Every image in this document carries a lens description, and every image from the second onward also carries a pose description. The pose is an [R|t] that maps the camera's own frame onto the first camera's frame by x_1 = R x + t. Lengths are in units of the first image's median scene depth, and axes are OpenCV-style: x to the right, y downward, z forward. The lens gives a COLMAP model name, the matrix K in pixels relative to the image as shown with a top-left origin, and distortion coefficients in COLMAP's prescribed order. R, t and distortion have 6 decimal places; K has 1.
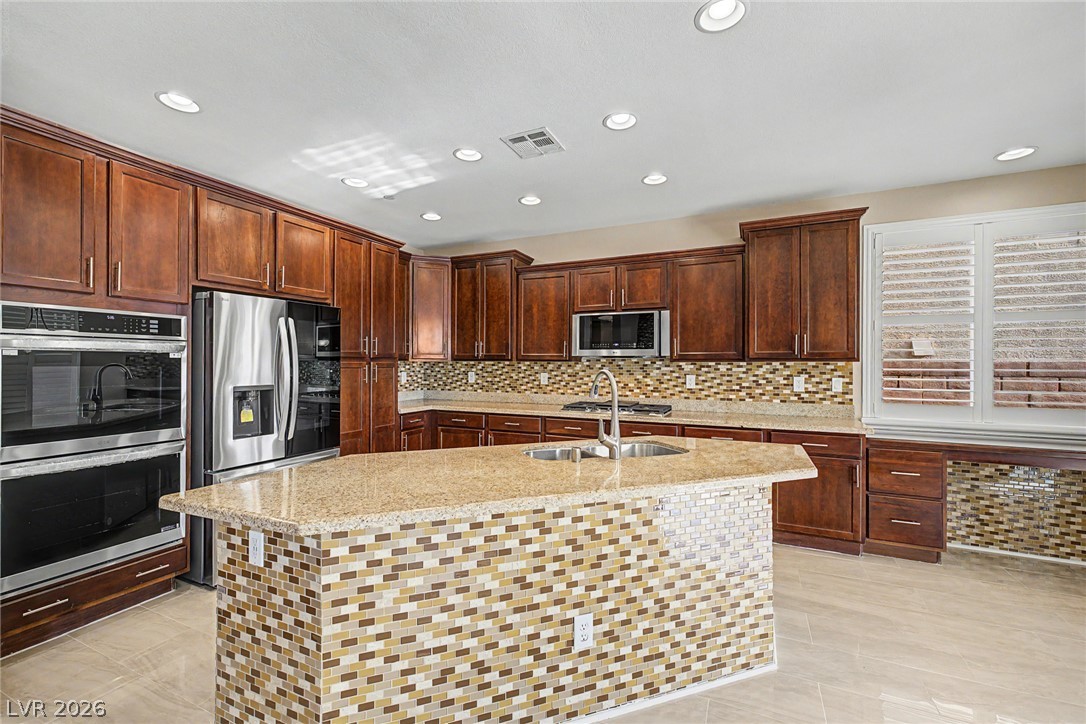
lens RADIAL K [[460.9, 0, 539.5], [0, 460.9, 361.1], [0, 0, 1]] dist [0.006467, -0.000077]
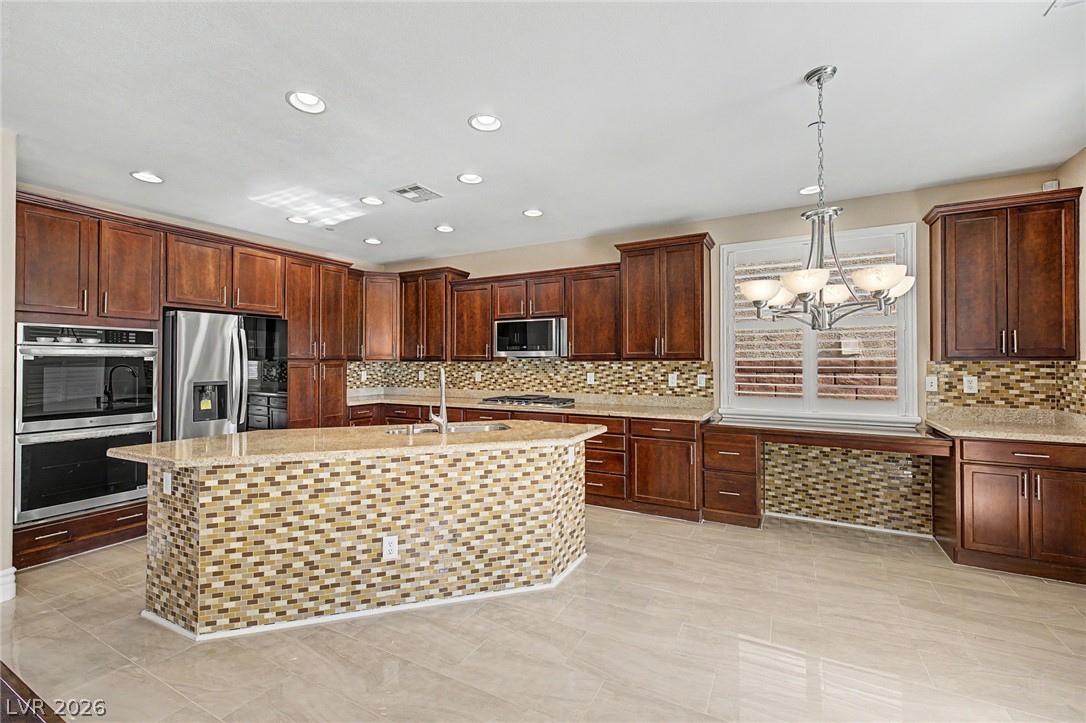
lens RADIAL K [[460.9, 0, 534.4], [0, 460.9, 358.7], [0, 0, 1]] dist [0.006467, -0.000077]
pose [[0.997973, -0.004916, -0.063454, 0.321532], [0.004586, 0.999975, -0.005341, 0.000175], [0.063479, 0.005039, 0.997970, -0.212236]]
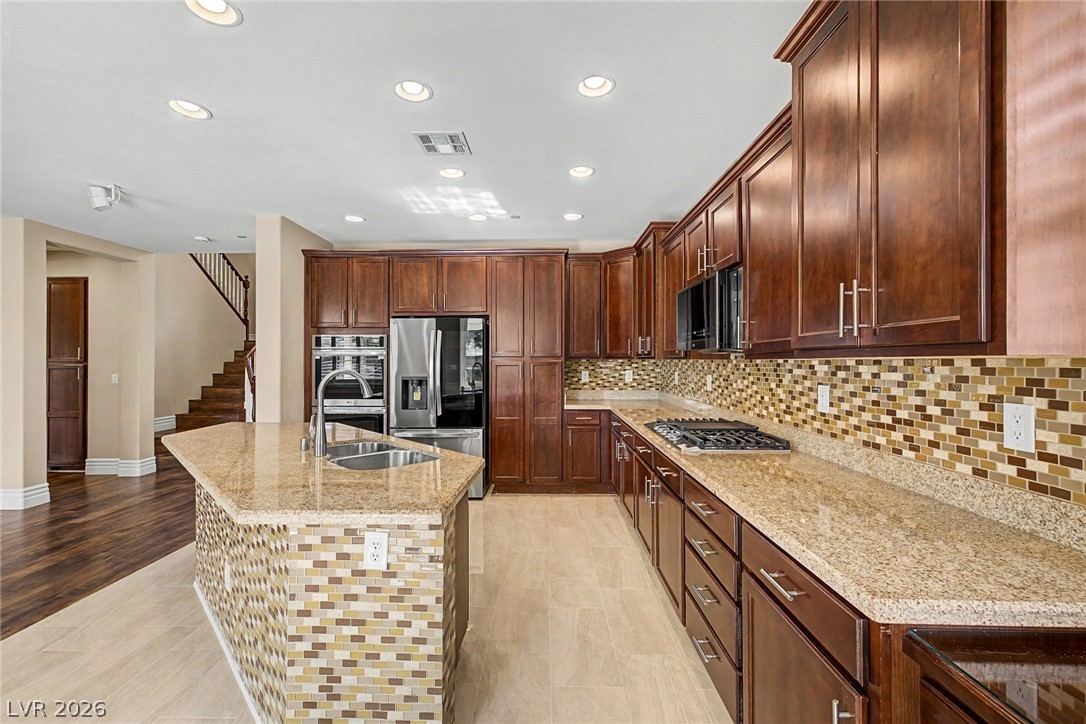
lens RADIAL K [[460.9, 0, 529.9], [0, 460.9, 346.6], [0, 0, 1]] dist [0.006467, -0.000077]
pose [[0.404933, -0.030562, -0.913835, 0.805666], [0.005122, 0.999501, -0.031157, 0.003328], [0.914332, 0.007936, 0.404888, 0.635437]]
